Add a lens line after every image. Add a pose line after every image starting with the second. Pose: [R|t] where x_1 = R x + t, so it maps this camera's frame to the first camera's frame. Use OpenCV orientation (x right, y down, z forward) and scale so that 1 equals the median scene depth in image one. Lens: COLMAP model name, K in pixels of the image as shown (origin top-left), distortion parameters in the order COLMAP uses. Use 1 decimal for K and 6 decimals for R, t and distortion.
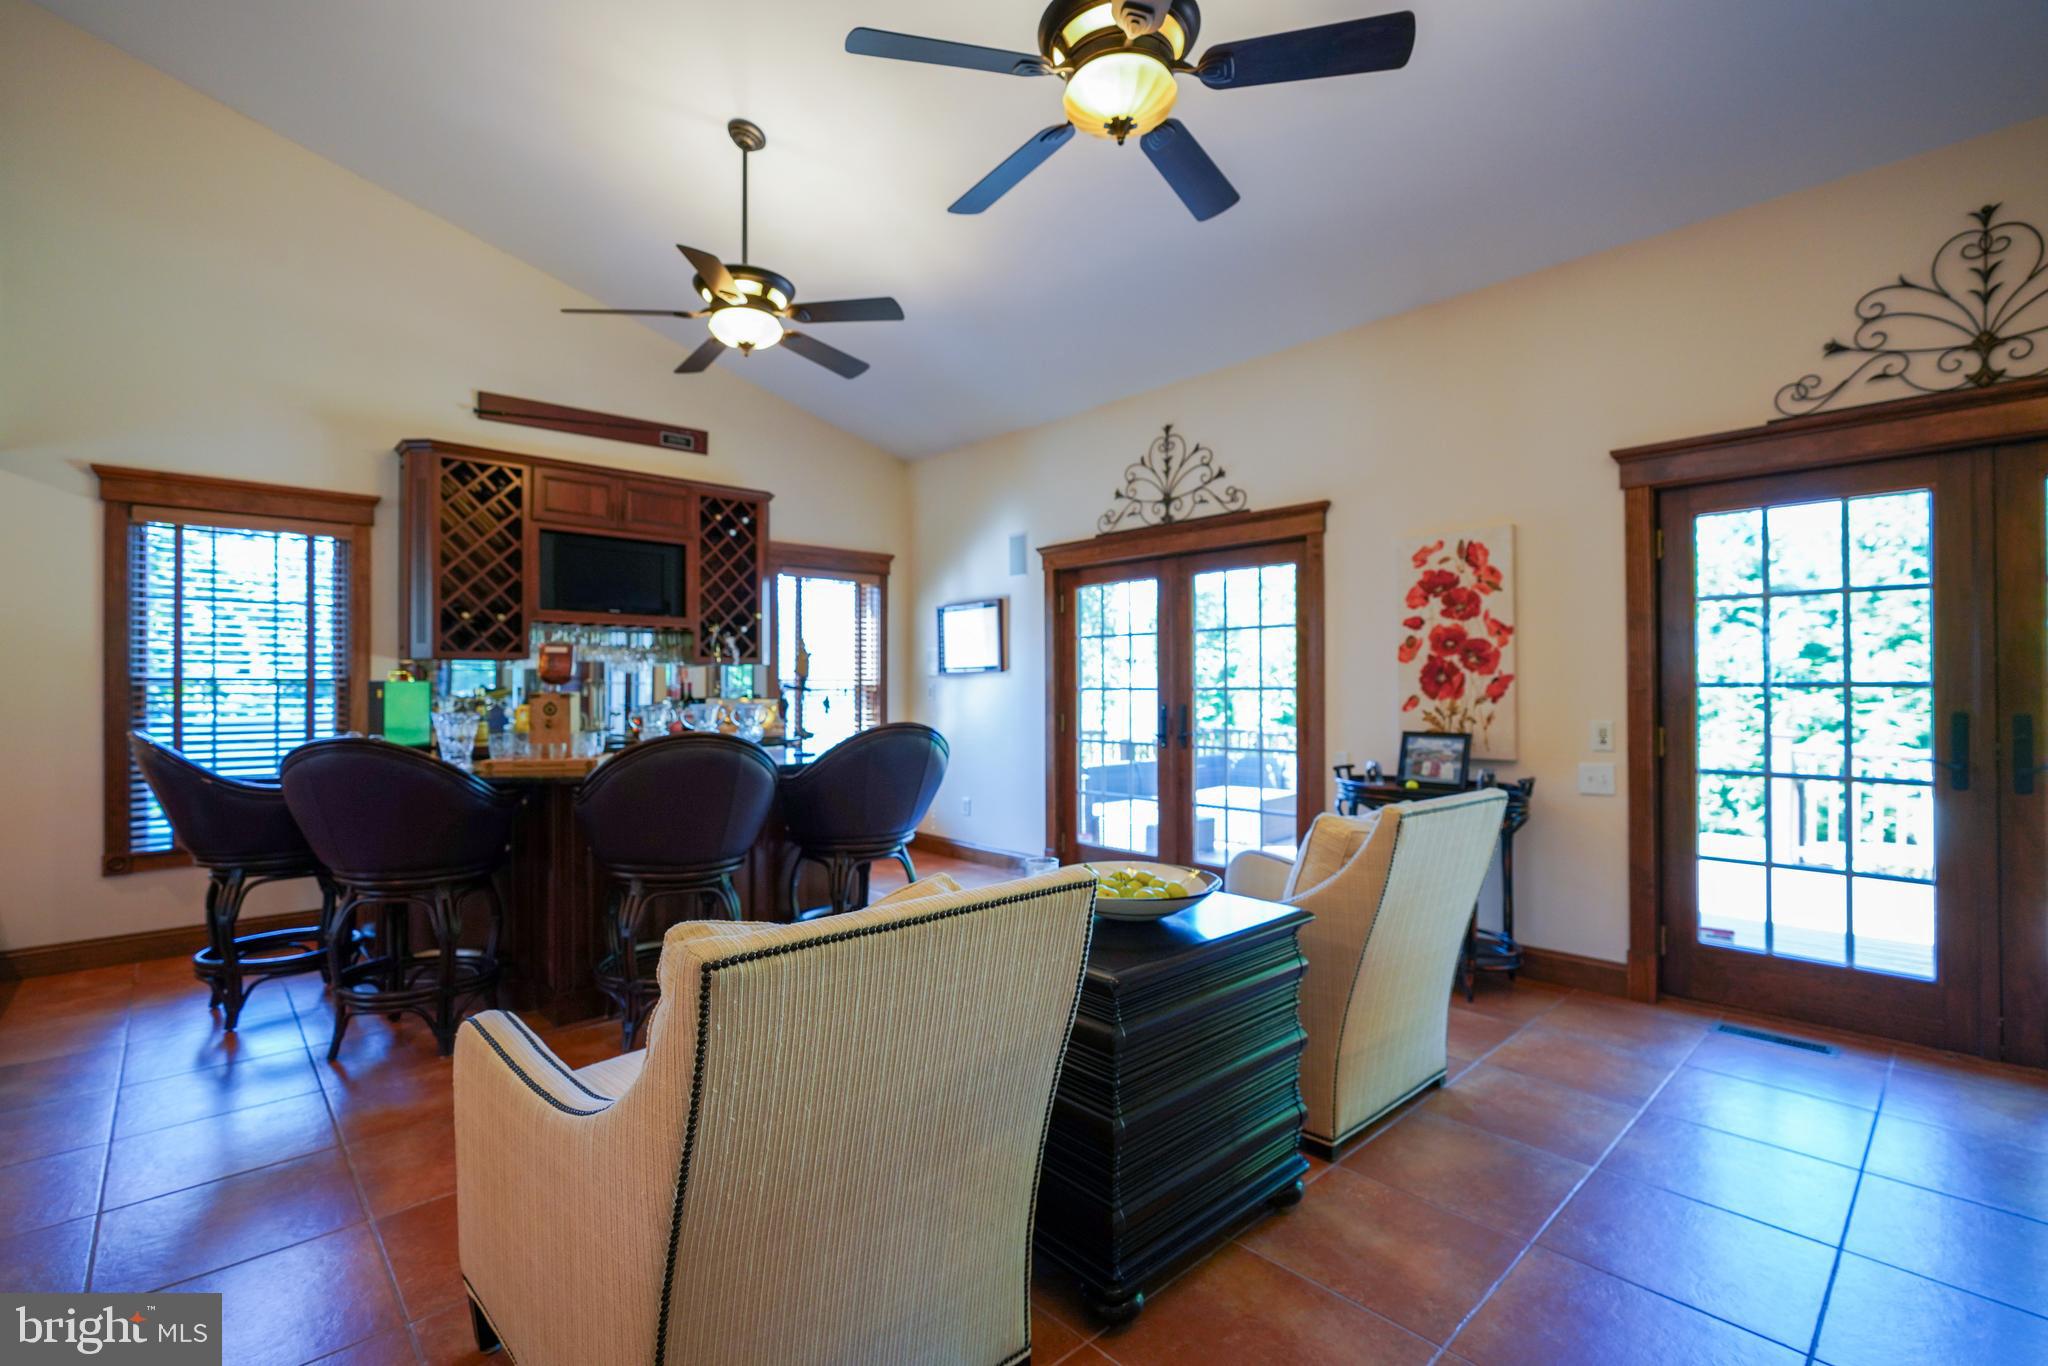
lens RADIAL K [[917.3, 0, 1025.3], [0, 917.3, 687.3], [0, 0, 1]] dist [-0.012822, 0.006110]
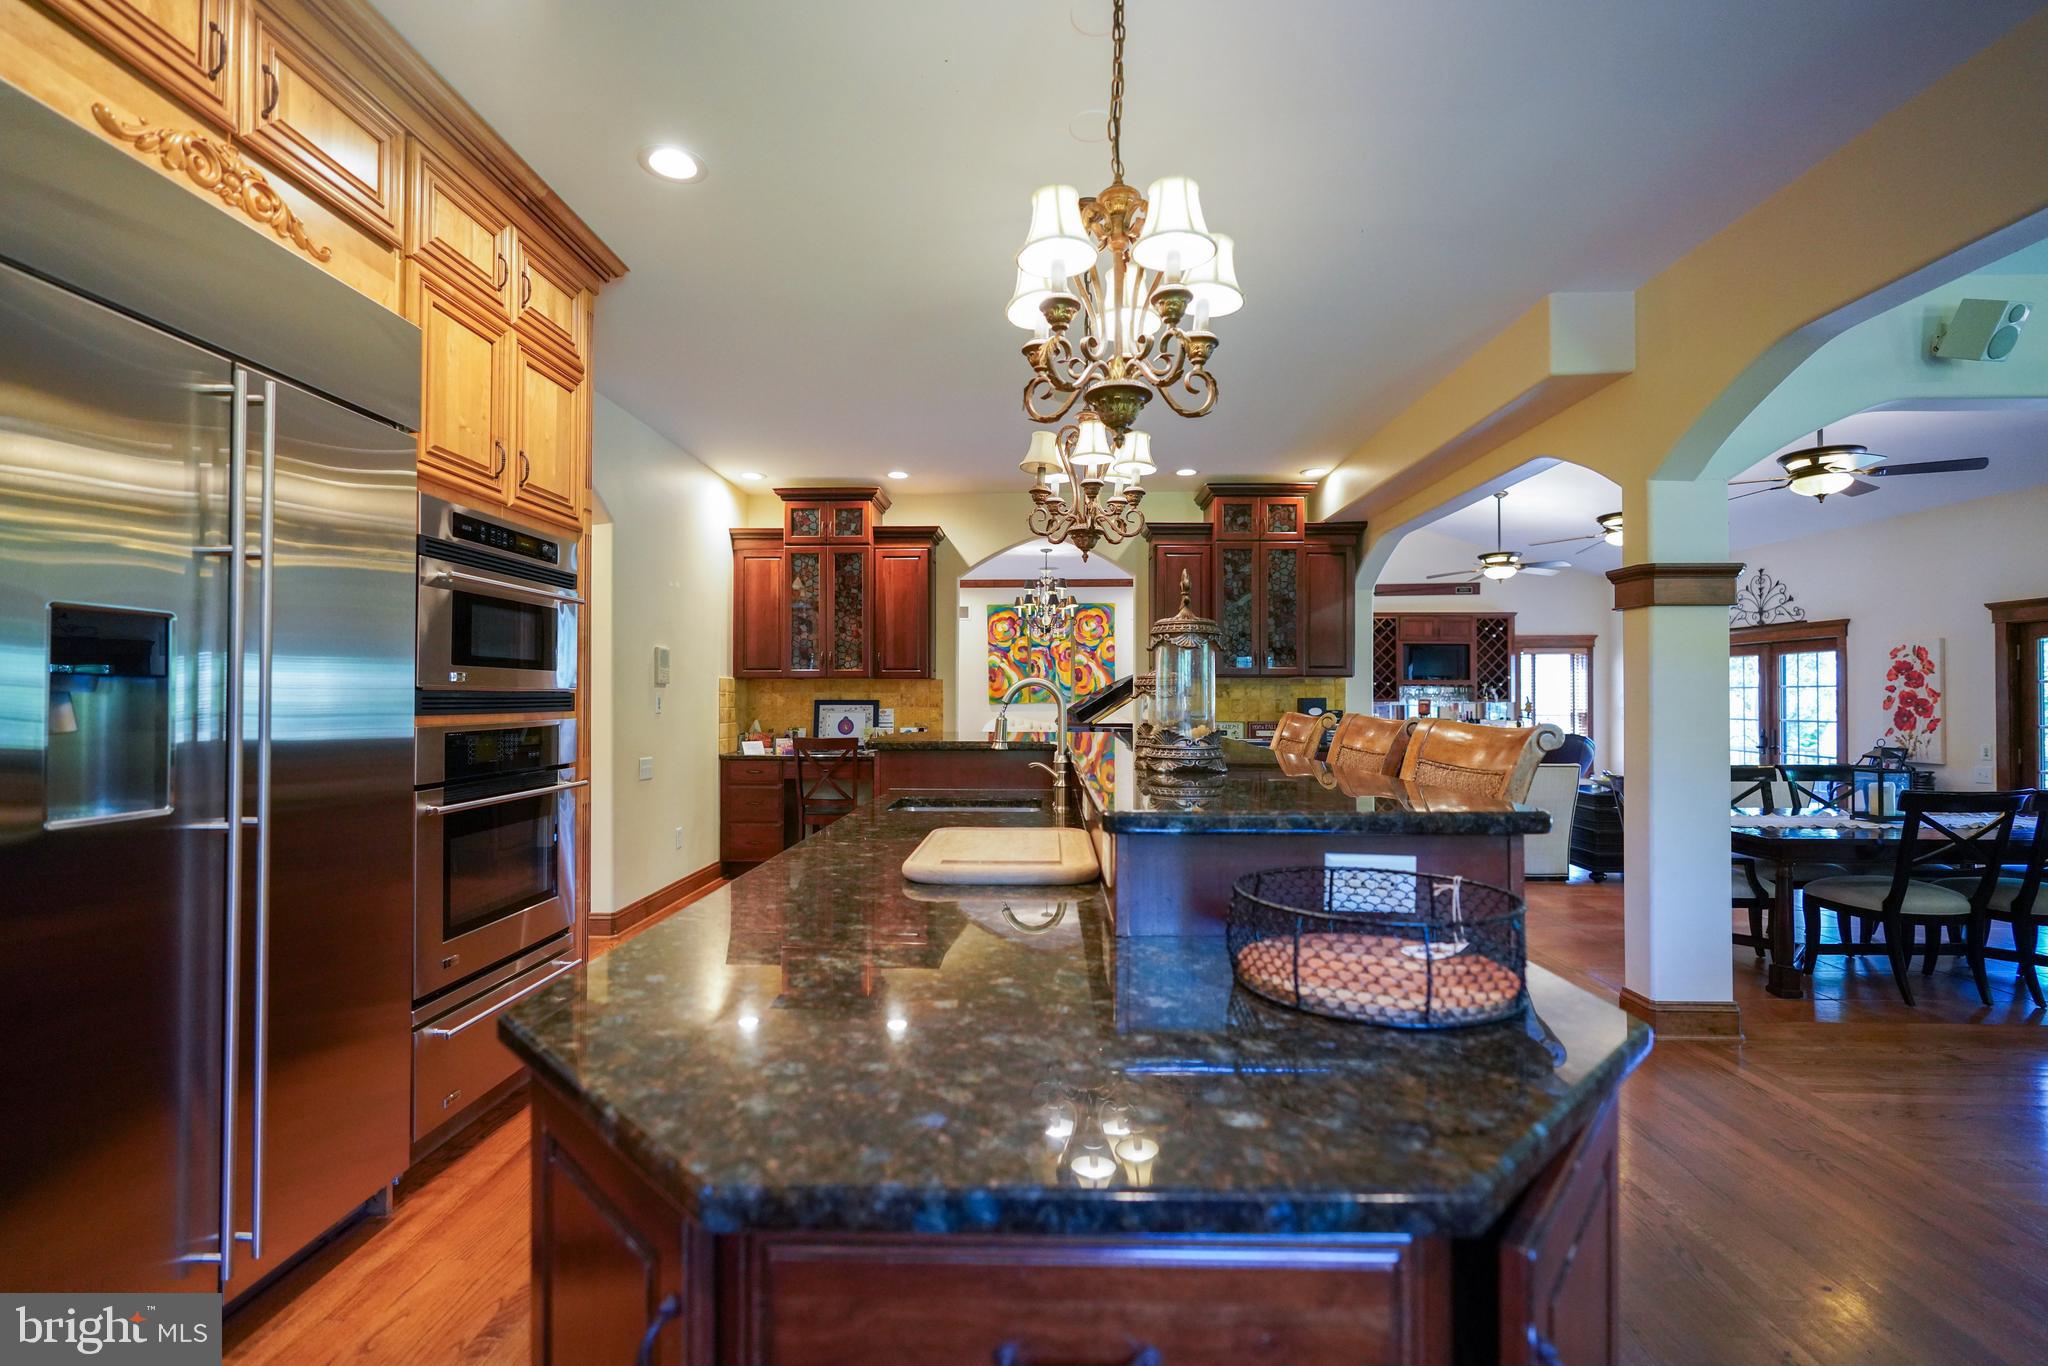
lens RADIAL K [[917.3, 0, 1019.9], [0, 917.3, 686.9], [0, 0, 1]] dist [-0.012822, 0.006110]
pose [[0.708297, -0.004598, -0.705900, 0.419644], [-0.002173, 0.999960, -0.008694, -0.047644], [0.705911, 0.007692, 0.708259, -1.349270]]
